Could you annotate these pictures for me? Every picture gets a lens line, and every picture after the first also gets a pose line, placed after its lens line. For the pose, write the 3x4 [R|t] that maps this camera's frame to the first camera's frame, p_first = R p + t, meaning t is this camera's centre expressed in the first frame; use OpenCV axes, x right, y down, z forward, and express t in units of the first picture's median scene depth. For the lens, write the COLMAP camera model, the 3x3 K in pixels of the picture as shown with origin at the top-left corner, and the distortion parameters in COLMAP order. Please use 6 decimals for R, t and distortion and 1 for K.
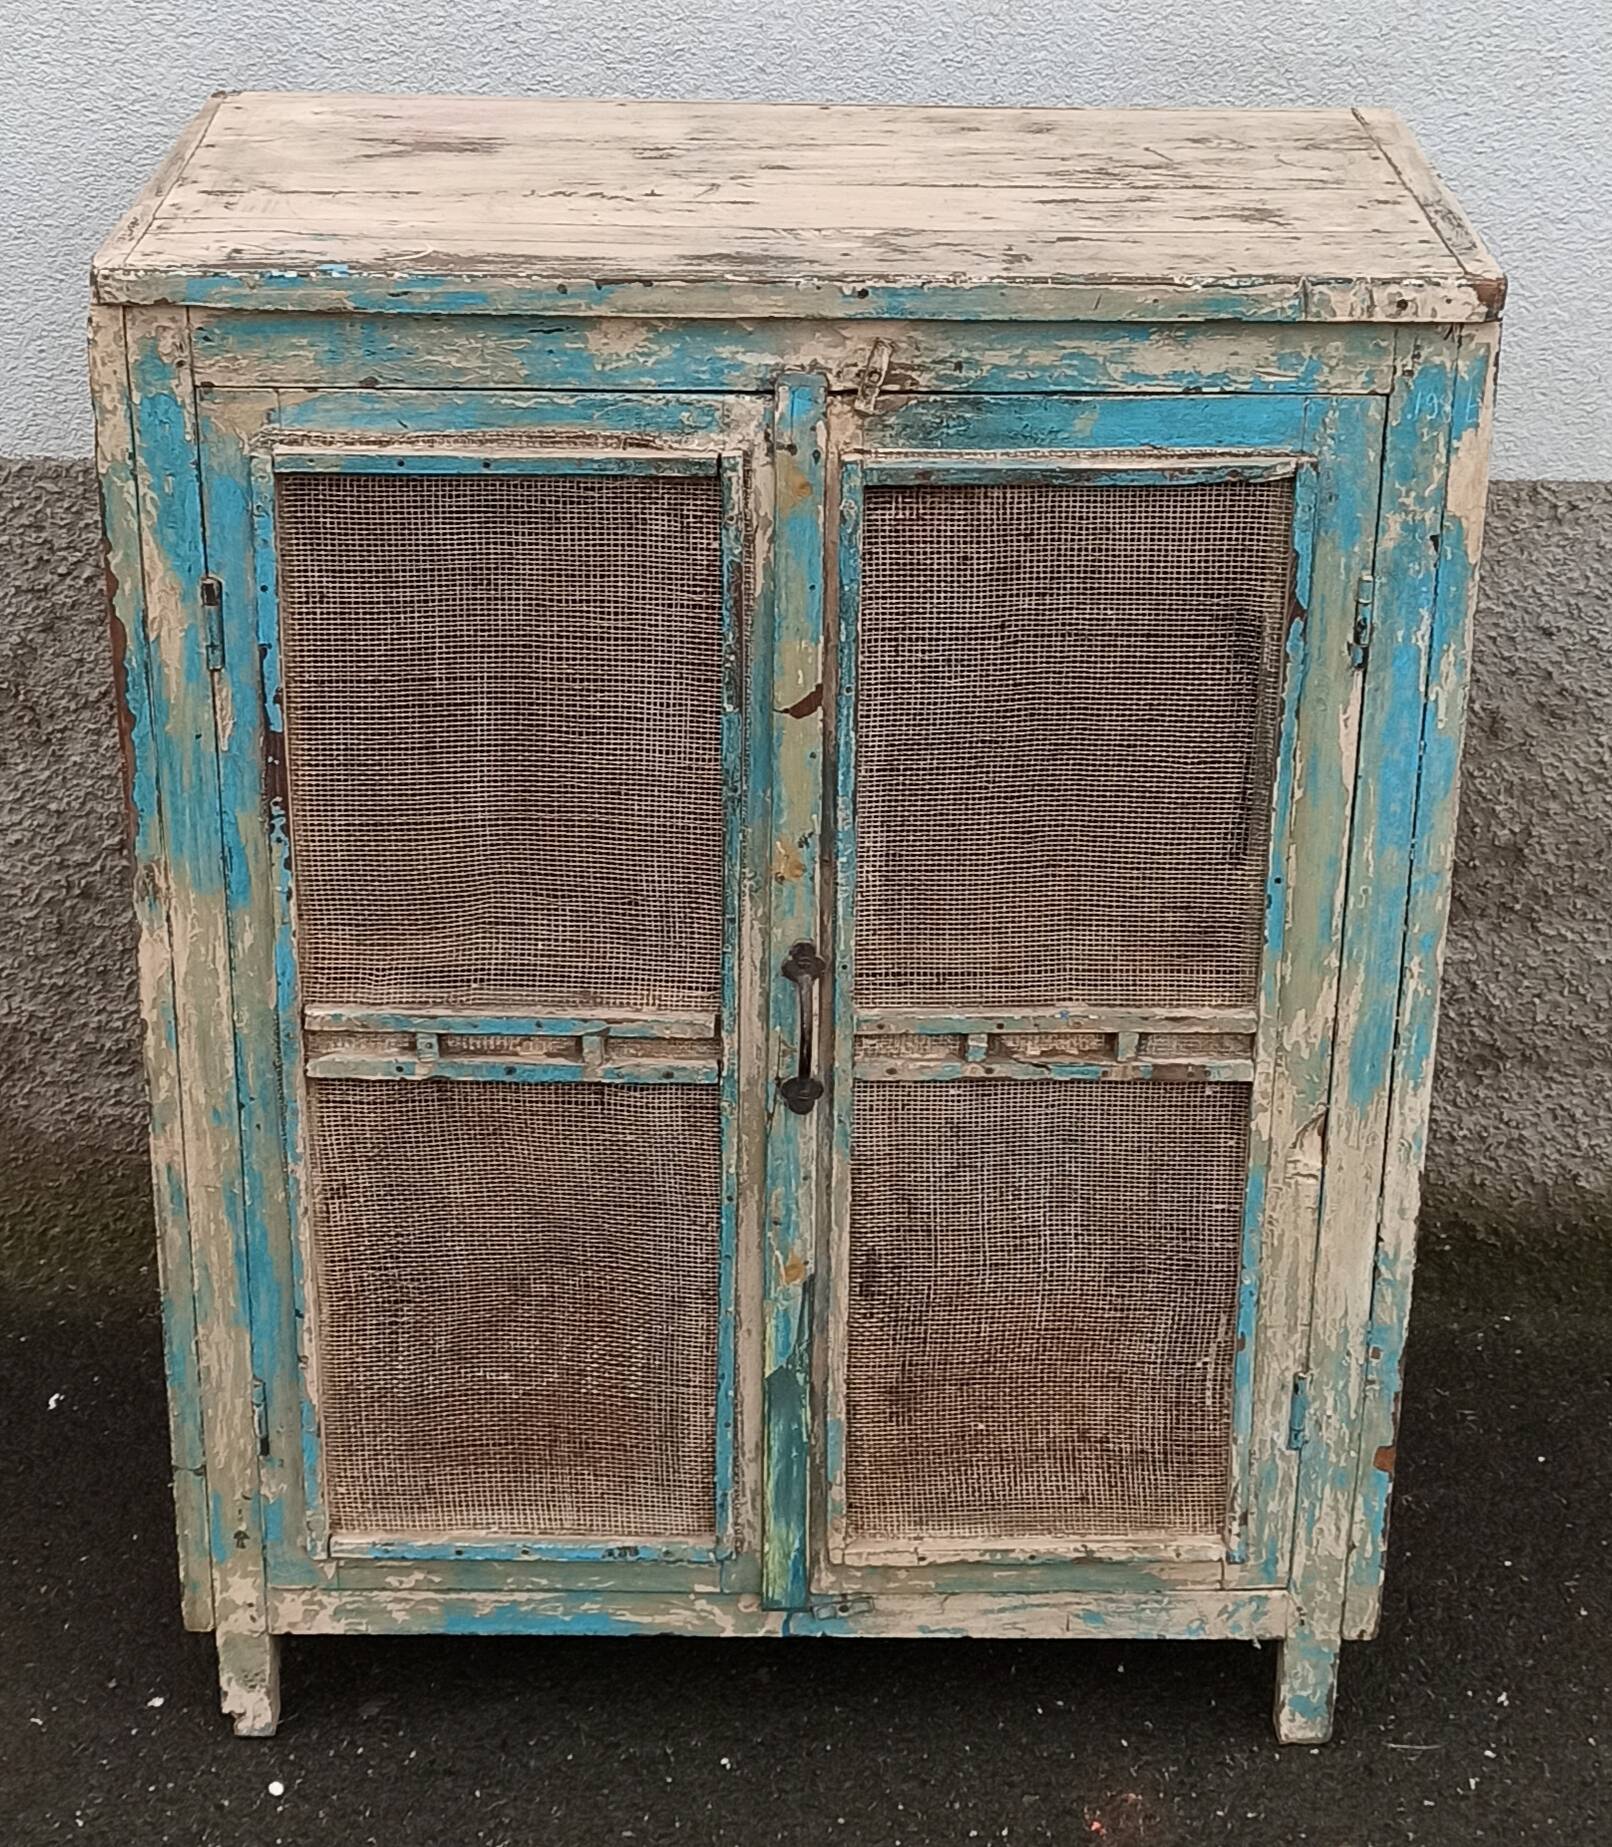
lens RADIAL K [[3328.5, 0, 831.0], [0, 3328.5, 814.5], [0, 0, 1]] dist [0.116816, -0.475402]
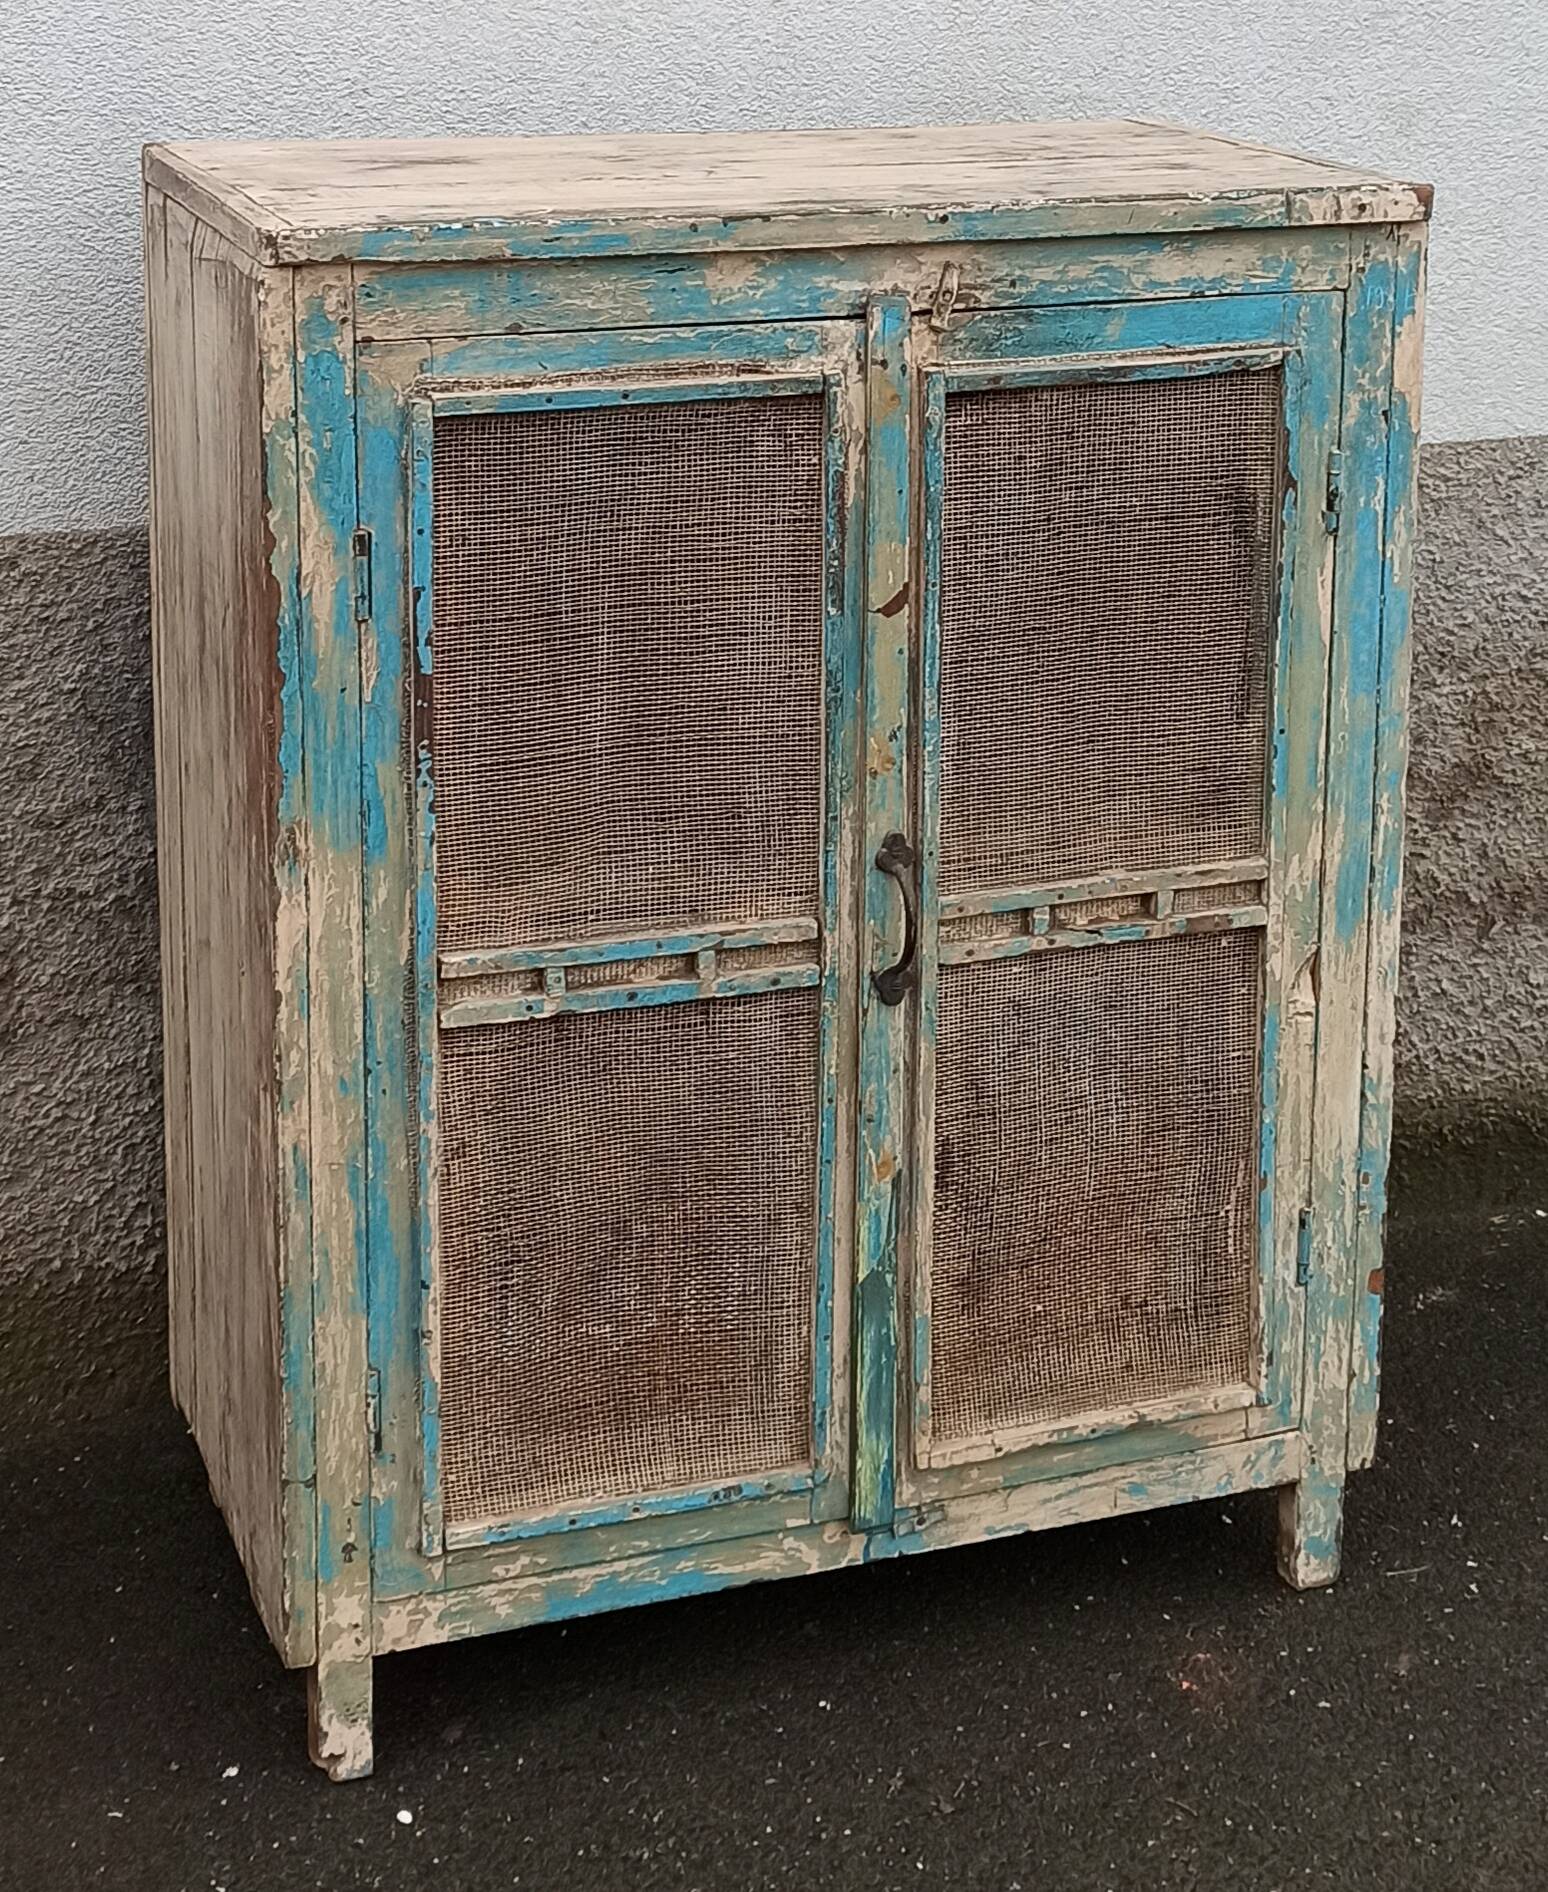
lens RADIAL K [[3339.2, 0, 792.8], [0, 3339.2, 548.3], [0, 0, 1]] dist [0.077577, -0.141636]
pose [[0.939680, -0.081738, 0.332144, -0.384111], [0.143562, 0.975608, -0.166067, 0.120954], [-0.310468, 0.203733, 0.928495, -0.011154]]
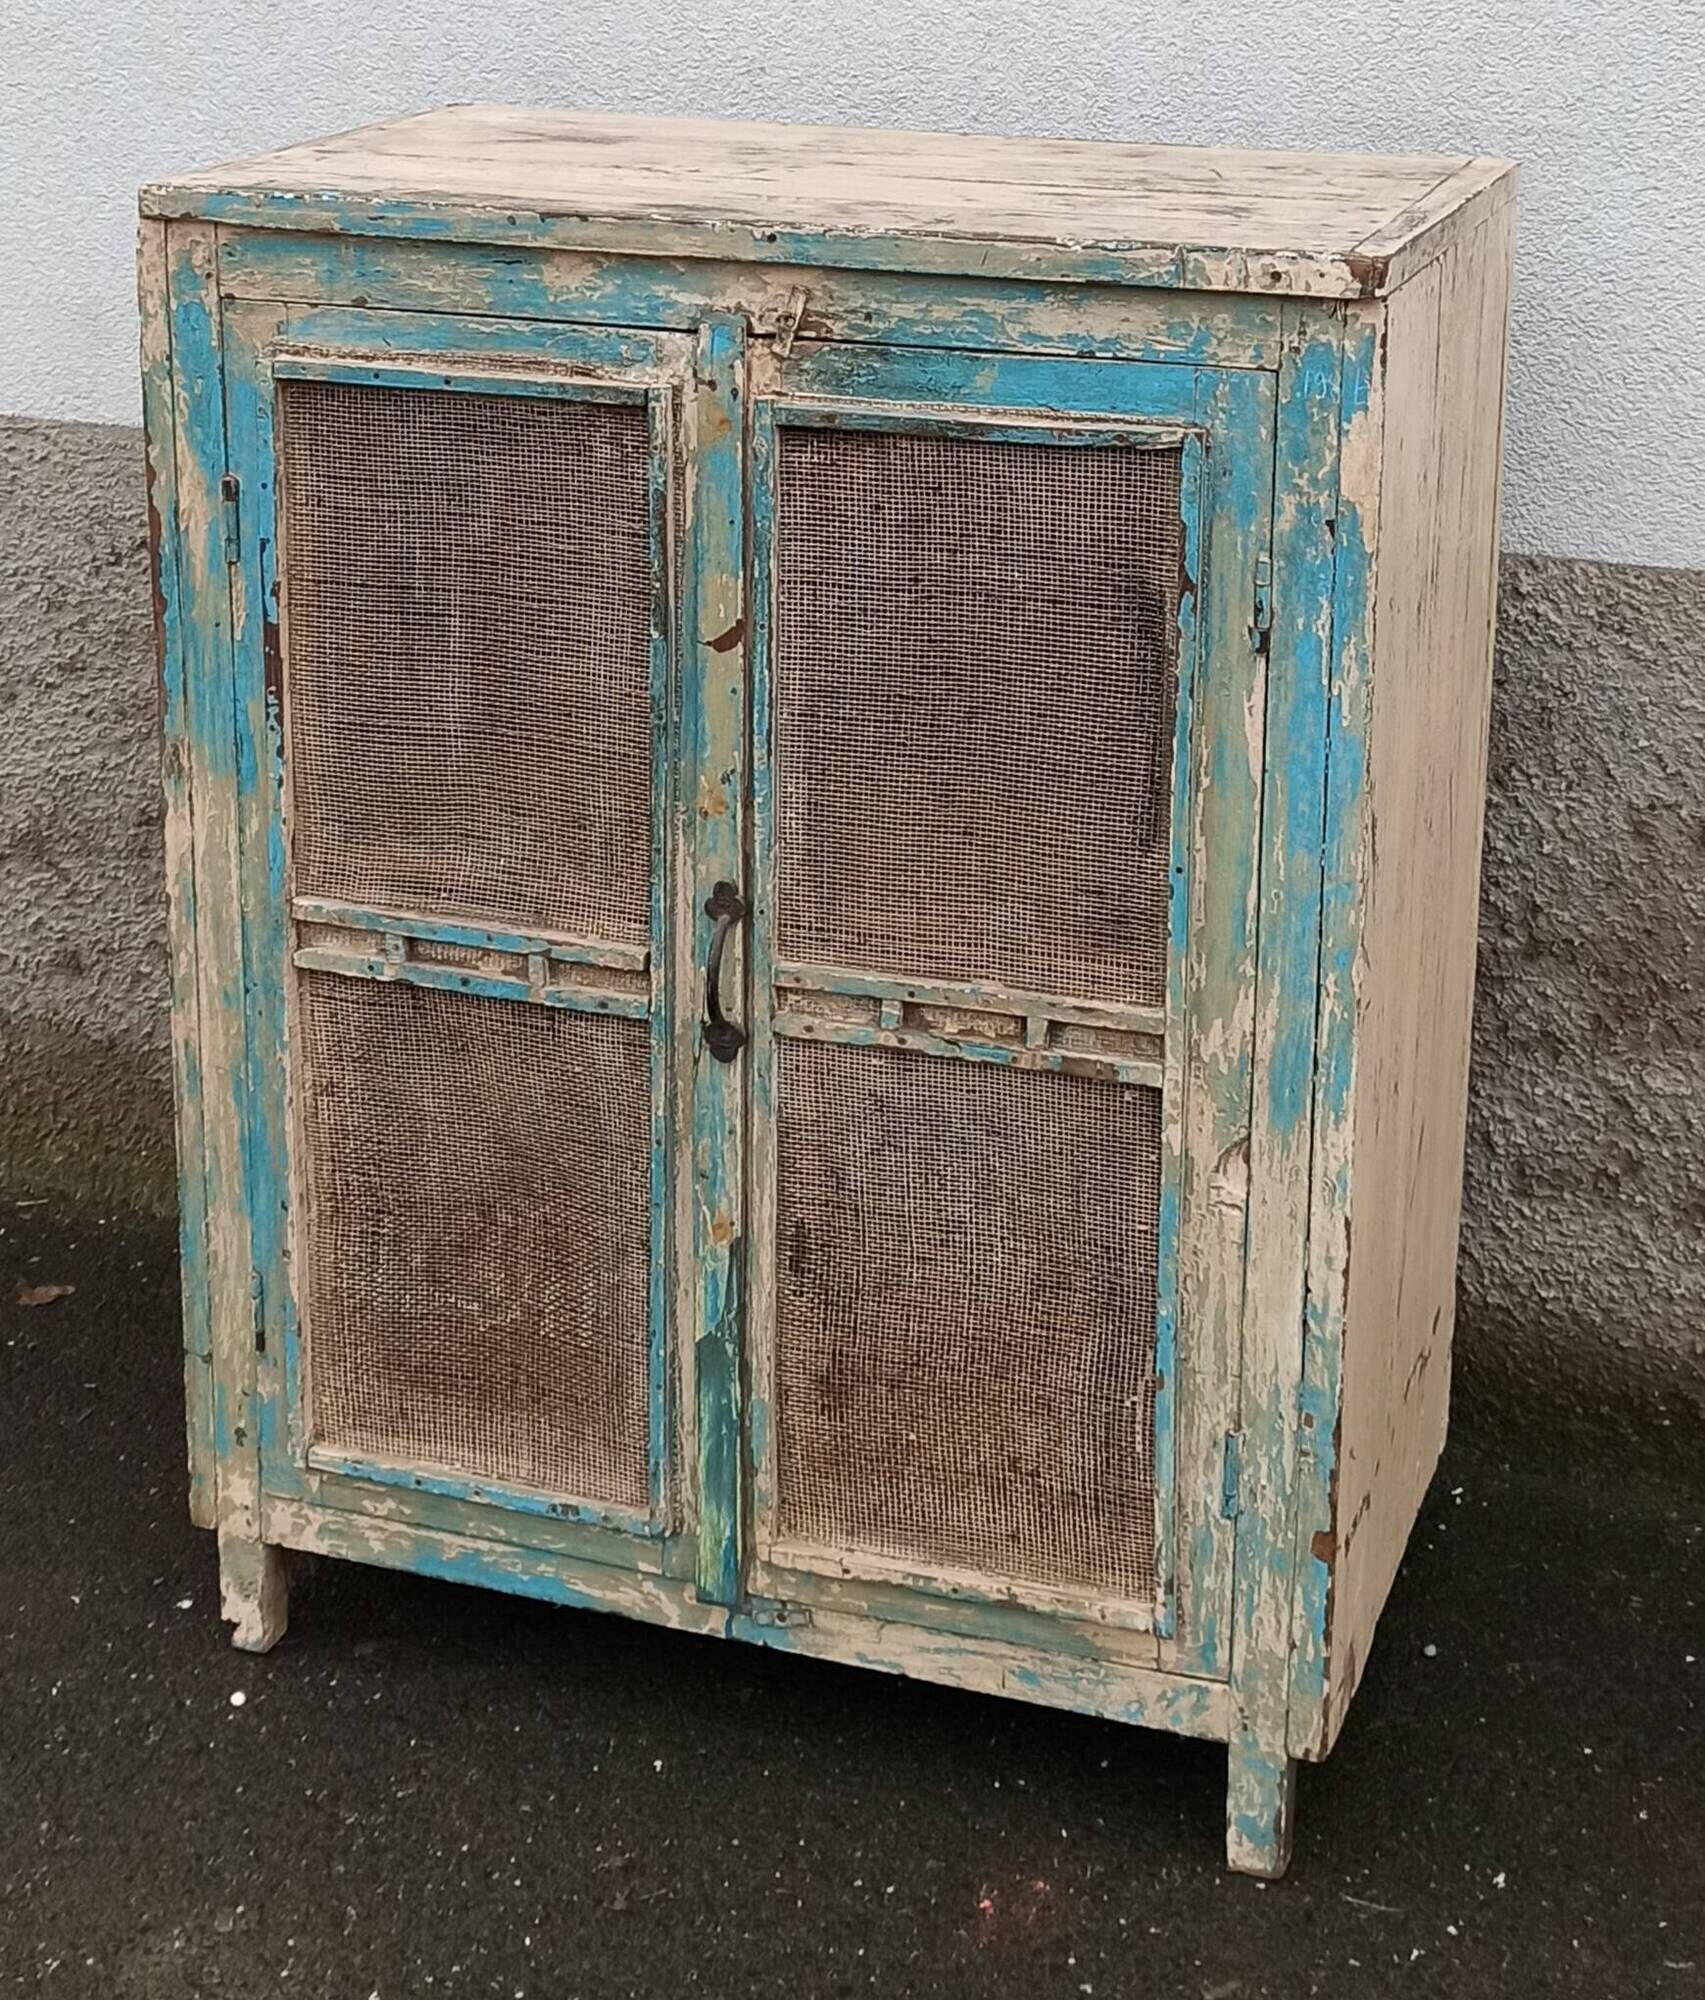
lens RADIAL K [[3276.4, 0, 922.2], [0, 3276.4, 506.3], [0, 0, 1]] dist [0.074371, -0.102276]
pose [[0.941520, 0.072474, -0.329070, 0.363369], [-0.133784, 0.976724, -0.167664, 0.084798], [0.309259, 0.201883, 0.929302, 0.064467]]
